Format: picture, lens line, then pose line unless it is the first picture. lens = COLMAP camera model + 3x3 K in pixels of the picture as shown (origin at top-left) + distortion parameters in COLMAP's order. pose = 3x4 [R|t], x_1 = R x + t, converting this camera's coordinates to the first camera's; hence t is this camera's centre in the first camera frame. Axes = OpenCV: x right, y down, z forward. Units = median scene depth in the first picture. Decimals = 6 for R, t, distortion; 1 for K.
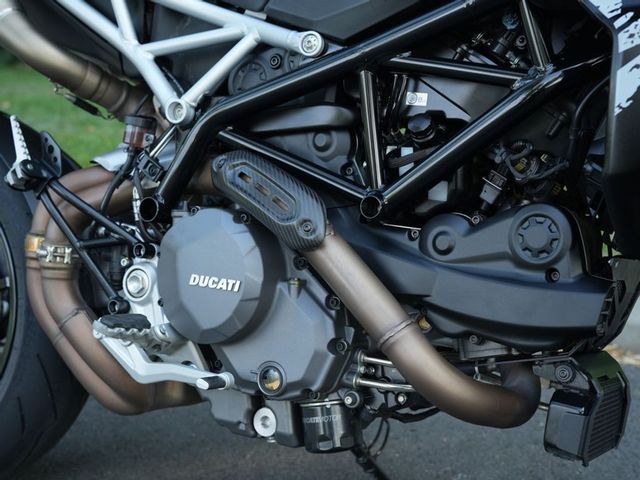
lens RADIAL K [[988.1, 0, 325.0], [0, 988.1, 239.8], [0, 0, 1]] dist [-0.090978, 0.929684]
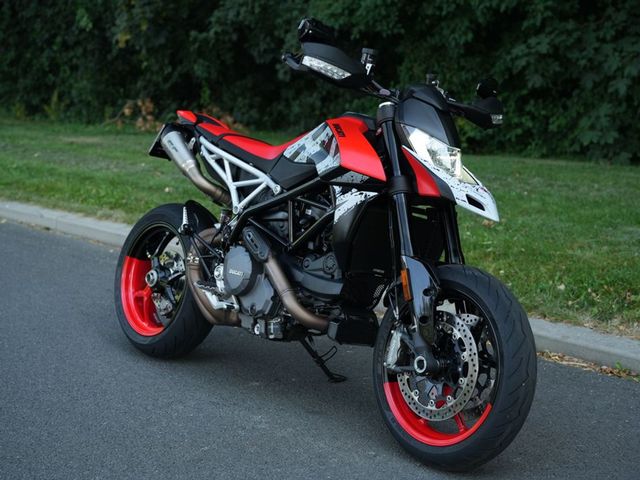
lens RADIAL K [[988.1, 0, 325.0], [0, 988.1, 239.8], [0, 0, 1]] dist [-0.090978, 0.929684]
pose [[0.947696, 0.066839, -0.312099, 1.001343], [-0.082539, 0.995888, -0.037351, 0.034827], [0.308319, 0.061158, 0.949315, -1.597118]]
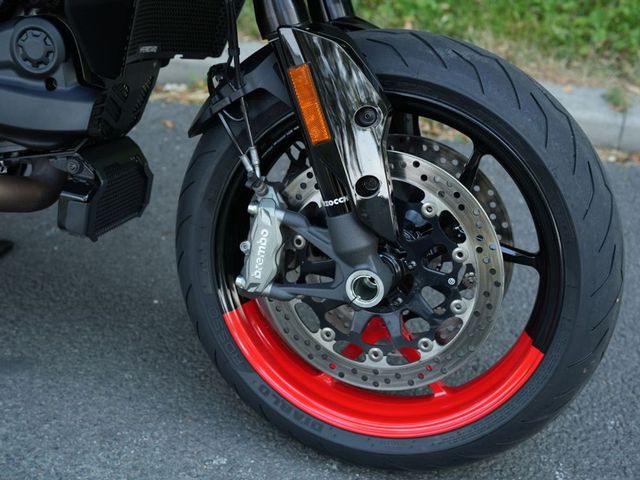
lens RADIAL K [[988.1, 0, 325.0], [0, 988.1, 239.8], [0, 0, 1]] dist [-0.090978, 0.929684]
pose [[0.964612, -0.075155, 0.252736, 0.211529], [-0.004427, 0.953767, 0.300514, -0.122613], [-0.263636, -0.290999, 0.919682, -0.158465]]
